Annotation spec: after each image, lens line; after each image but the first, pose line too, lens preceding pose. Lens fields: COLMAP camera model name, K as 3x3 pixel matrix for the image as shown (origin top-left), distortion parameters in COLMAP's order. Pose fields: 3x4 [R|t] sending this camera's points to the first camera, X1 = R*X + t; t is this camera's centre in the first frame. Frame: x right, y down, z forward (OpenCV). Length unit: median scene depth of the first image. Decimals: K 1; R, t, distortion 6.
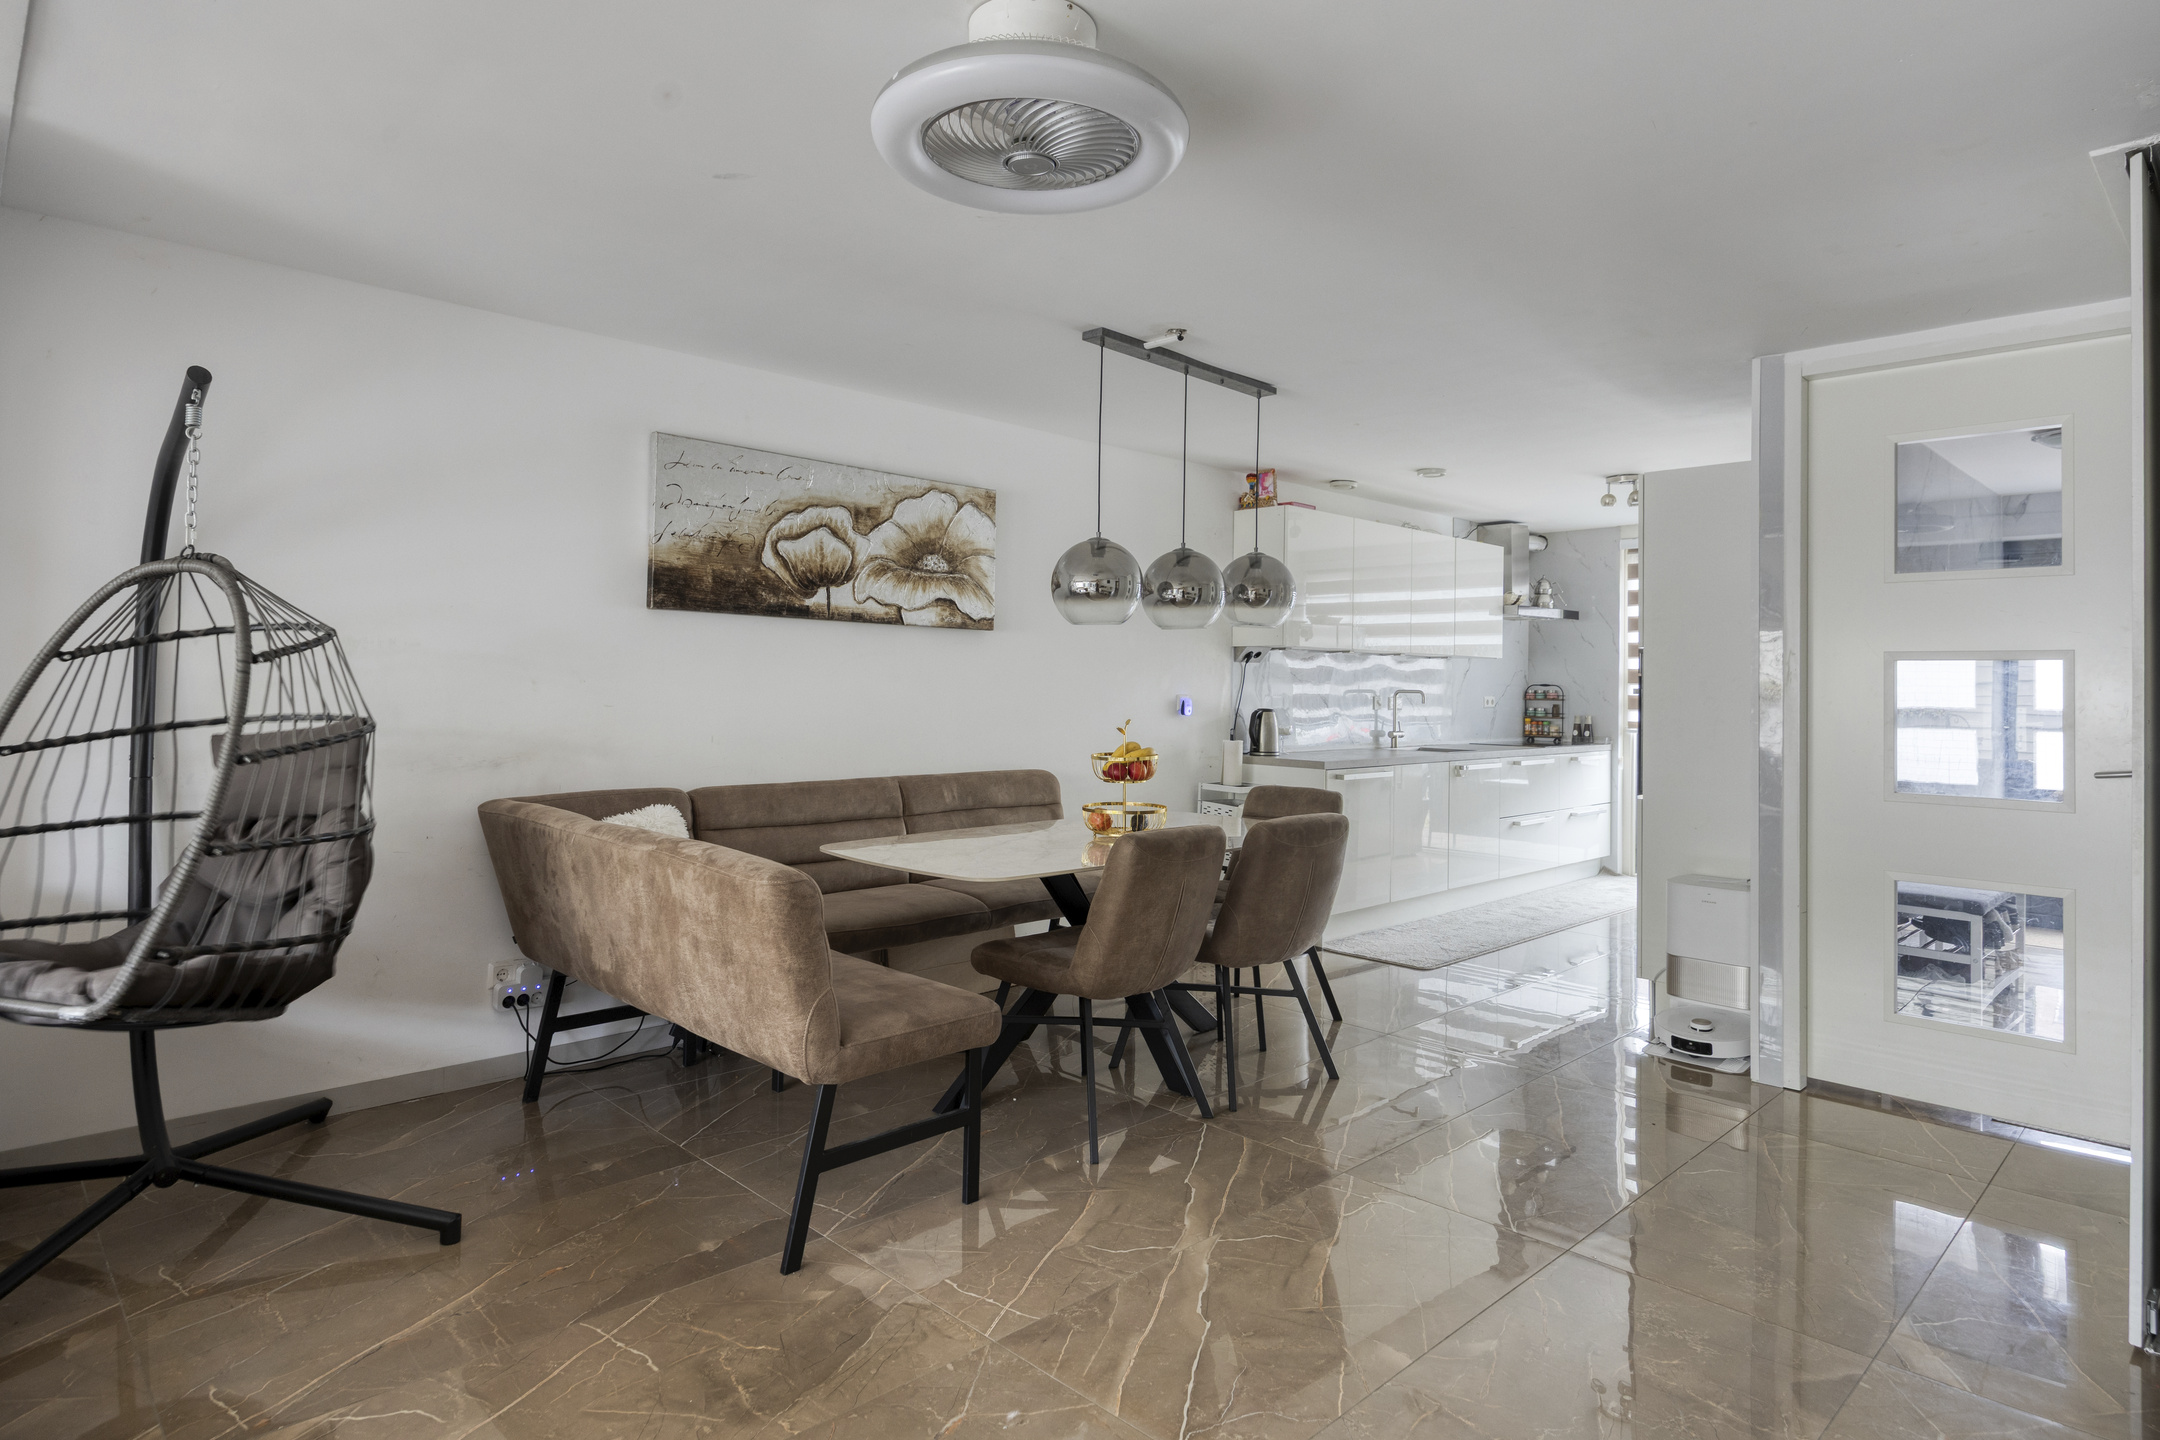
lens RADIAL K [[1227.5, 0, 1084.5], [0, 1227.5, 682.4], [0, 0, 1]] dist [-0.000414, -0.000159]
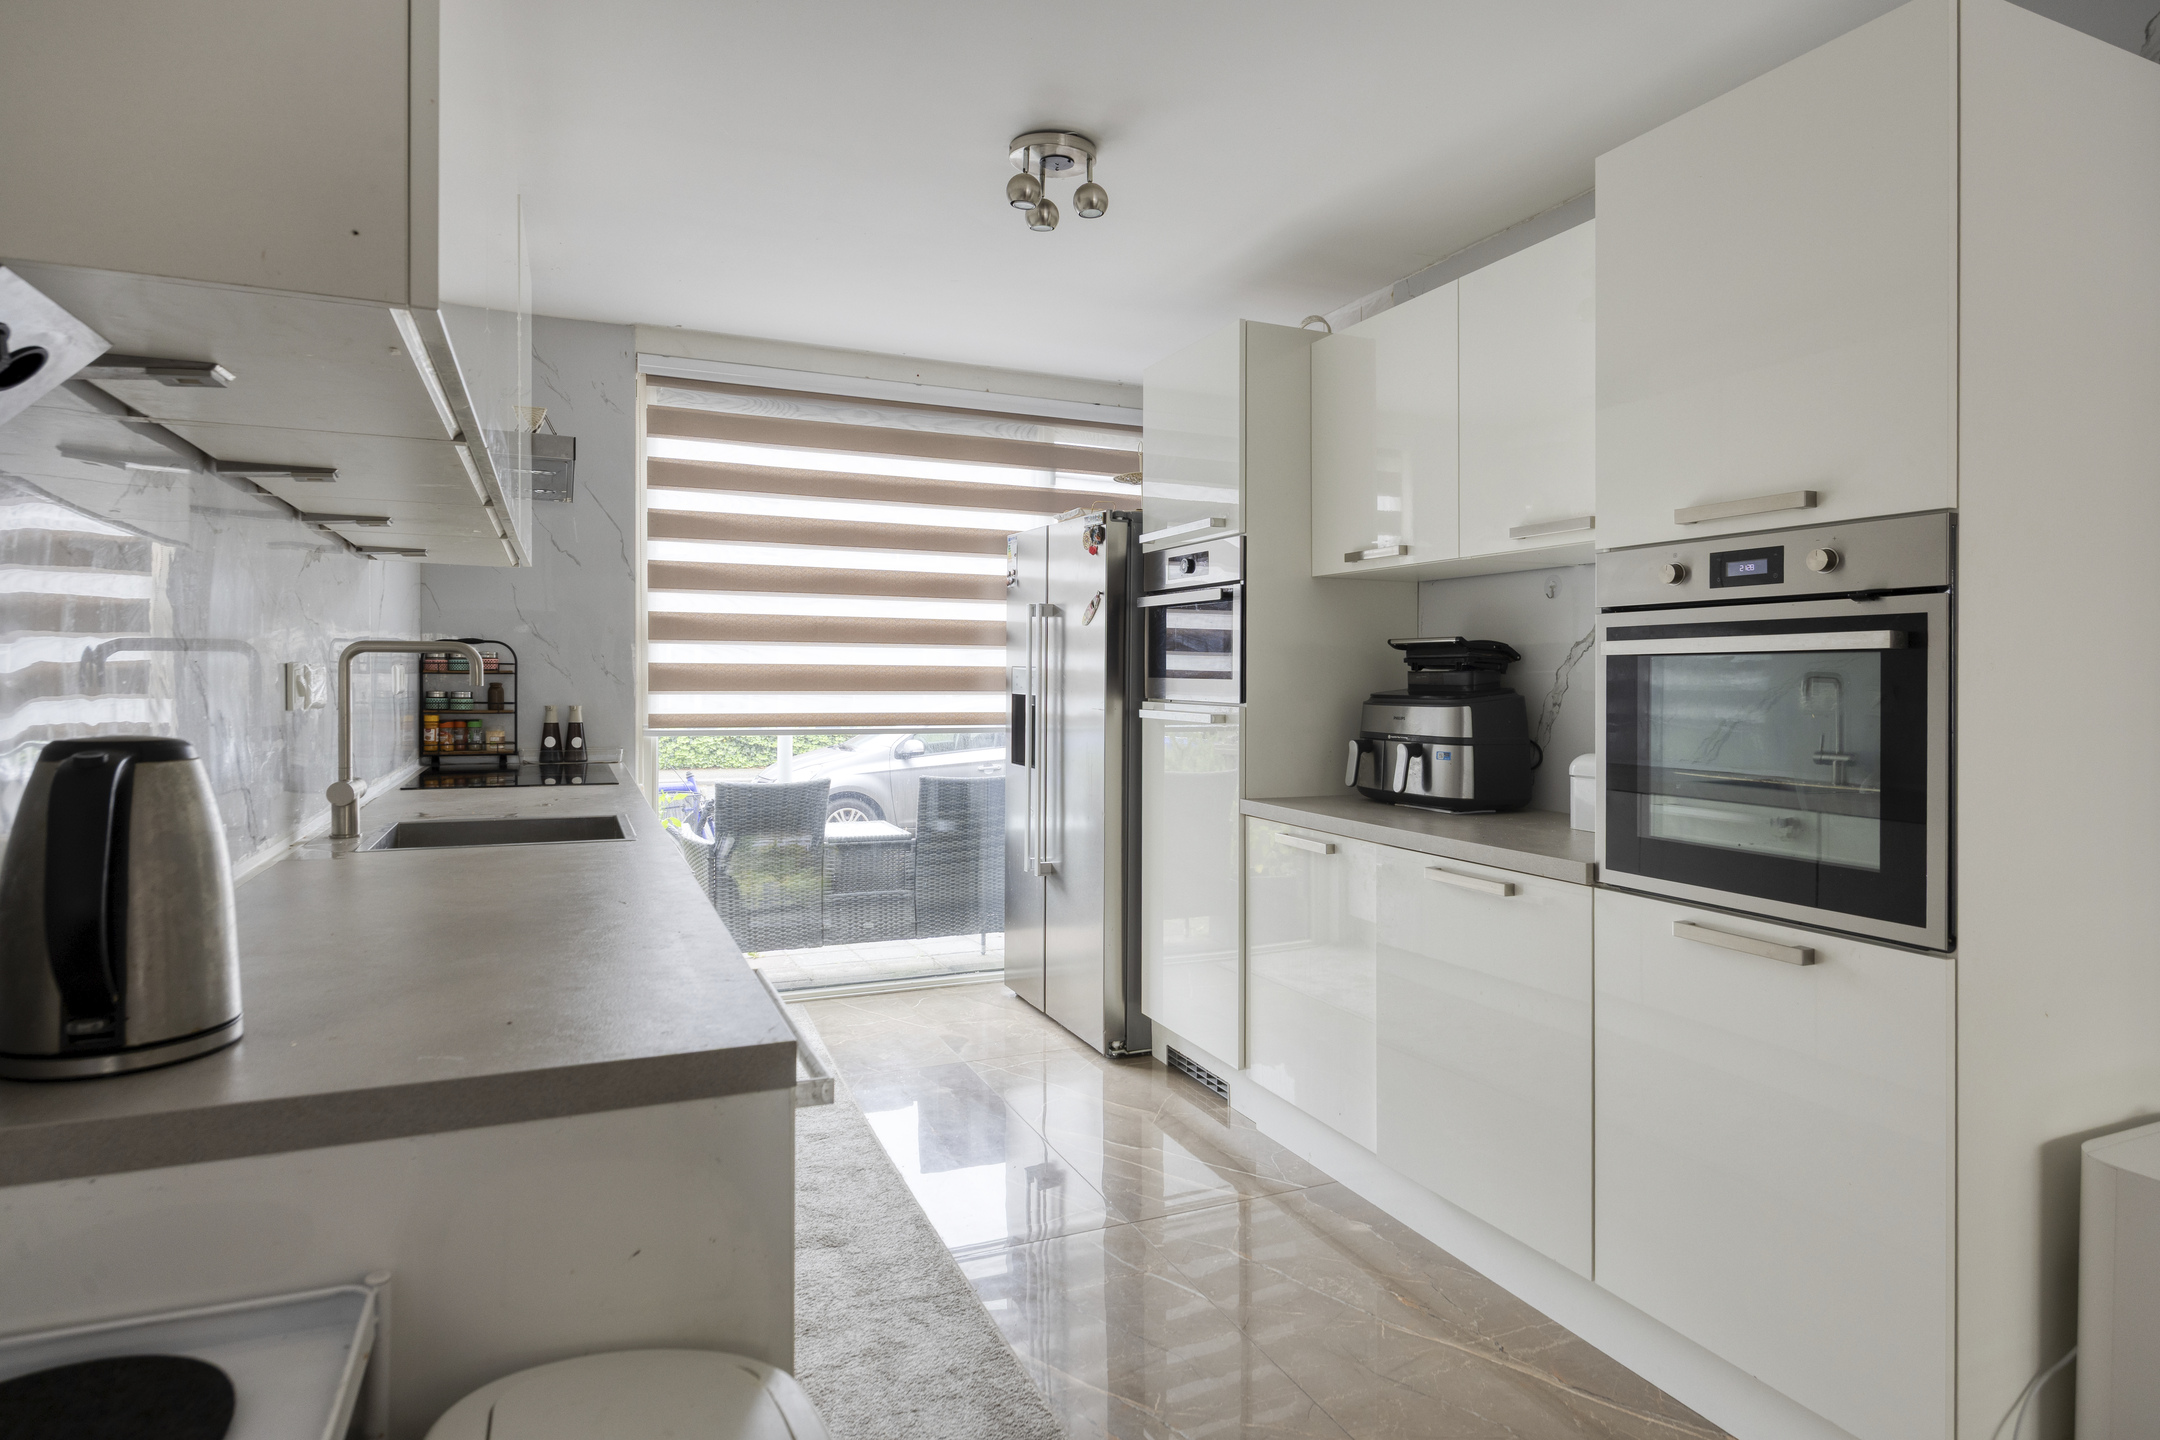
lens RADIAL K [[1196.2, 0, 1085.0], [0, 1196.2, 663.0], [0, 0, 1]] dist [-0.005857, -0.001111]
pose [[0.352136, 0.000665, 0.935948, 0.040669], [-0.005251, 0.999985, 0.001265, 0.008915], [-0.935934, -0.005360, 0.352135, 0.655541]]
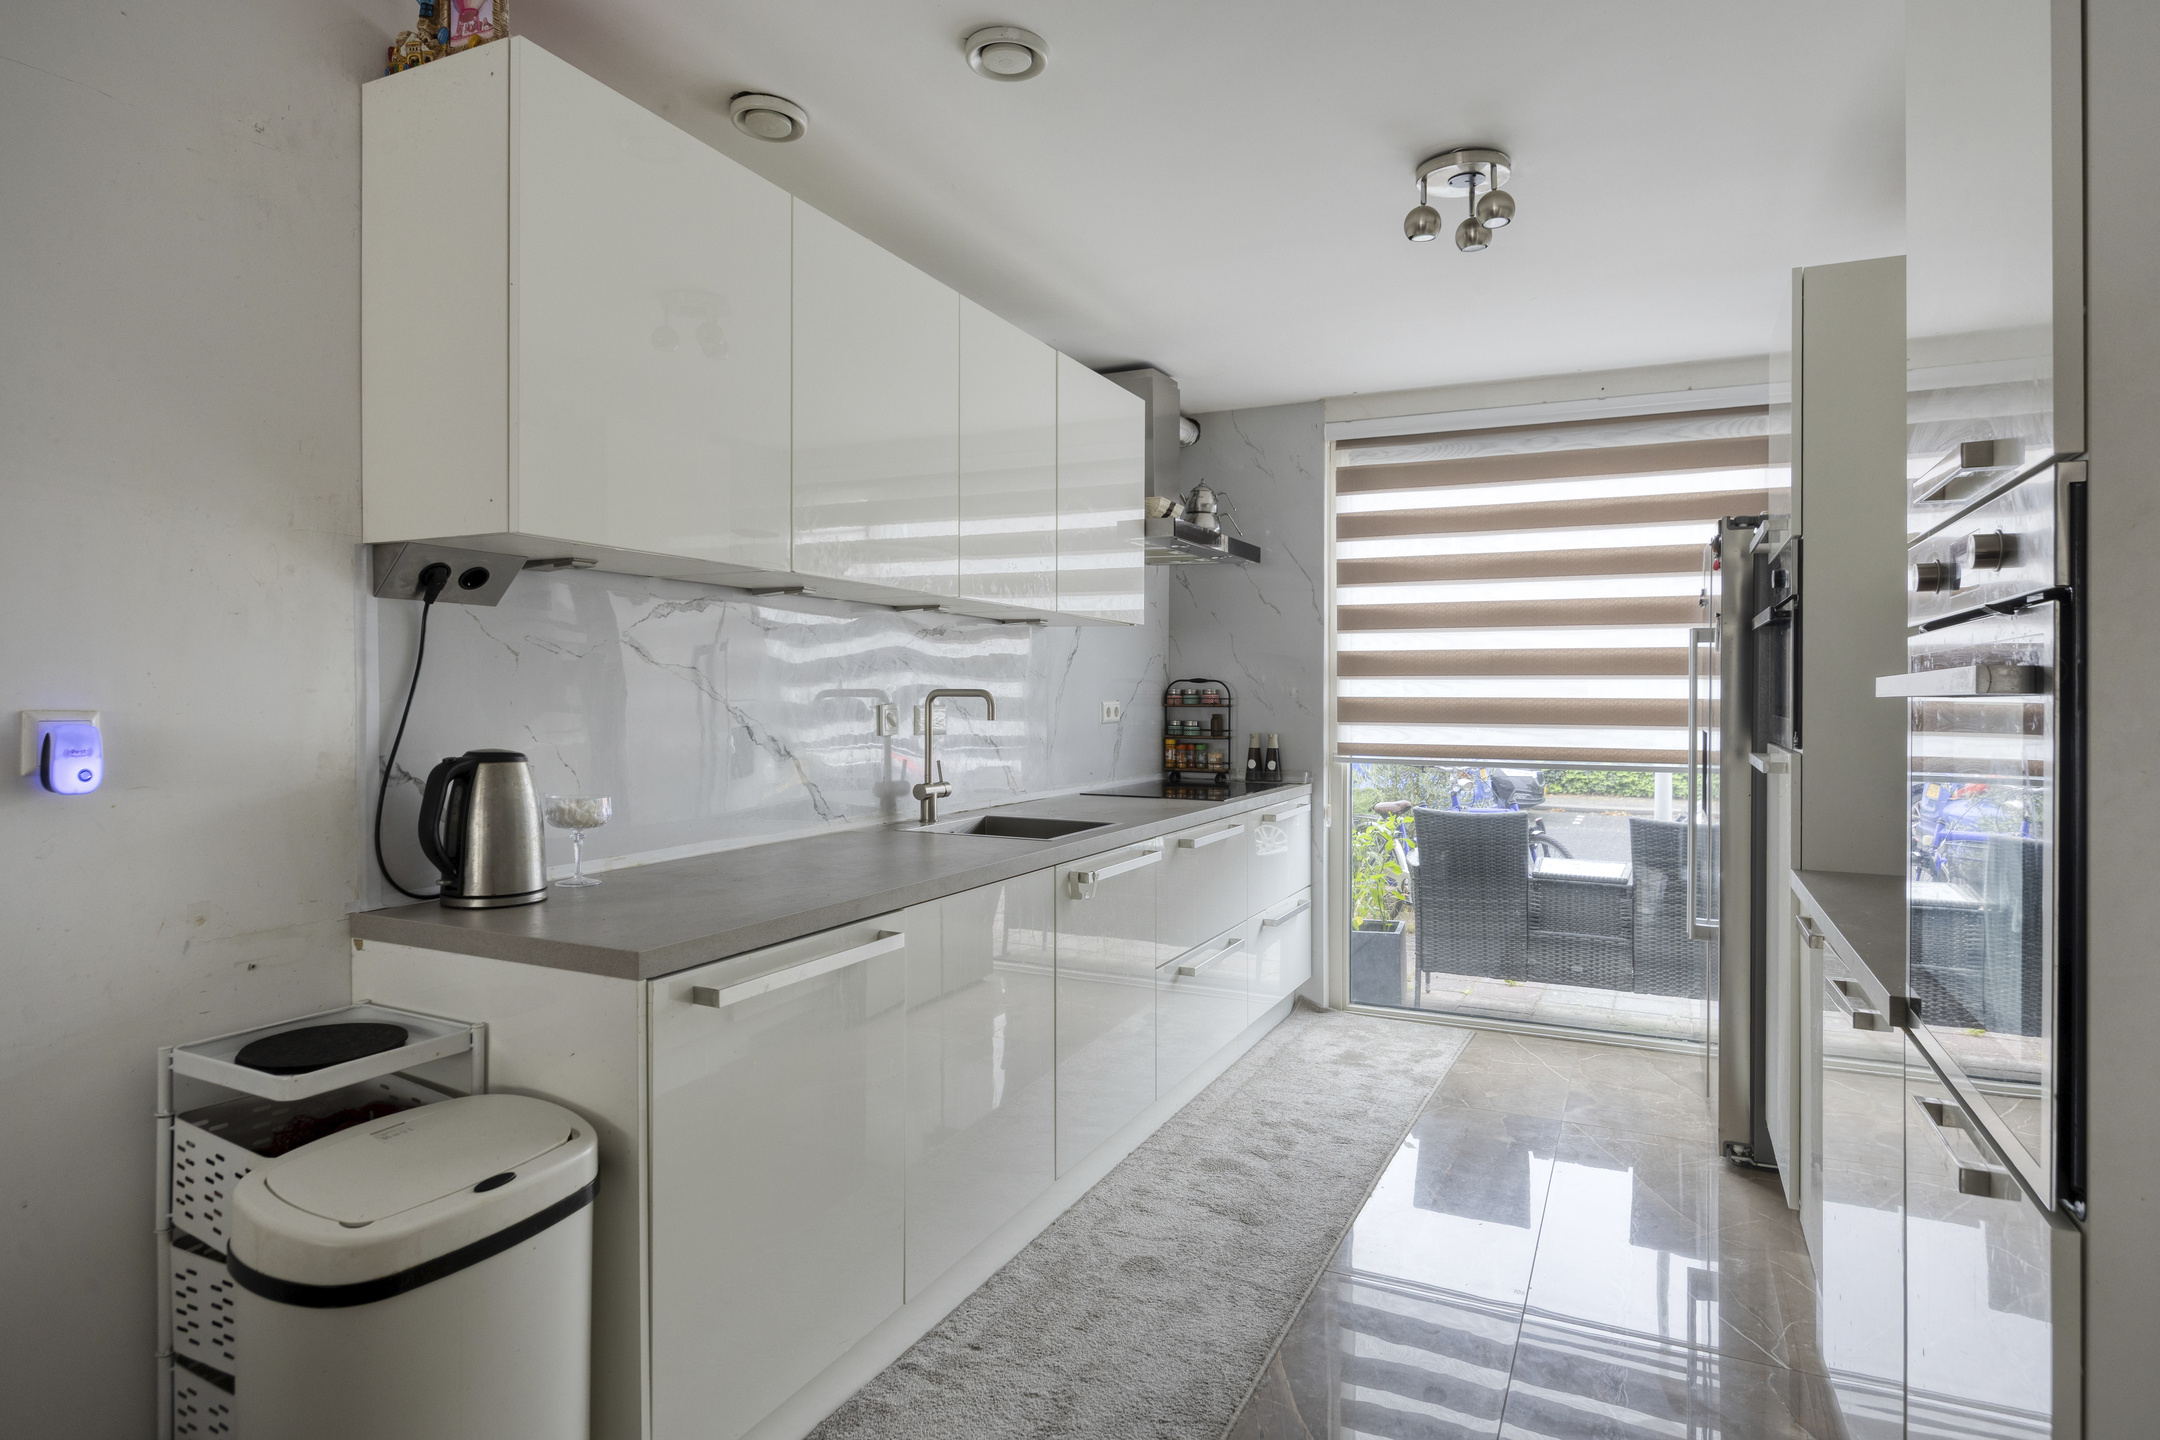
lens RADIAL K [[1186.8, 0, 1092.9], [0, 1186.8, 704.1], [0, 0, 1]] dist [-0.000739, -0.000365]
pose [[0.938436, -0.011434, 0.345264, 0.144644], [0.006719, 0.999867, 0.014852, 0.004833], [-0.345388, -0.011618, 0.938388, 0.520804]]
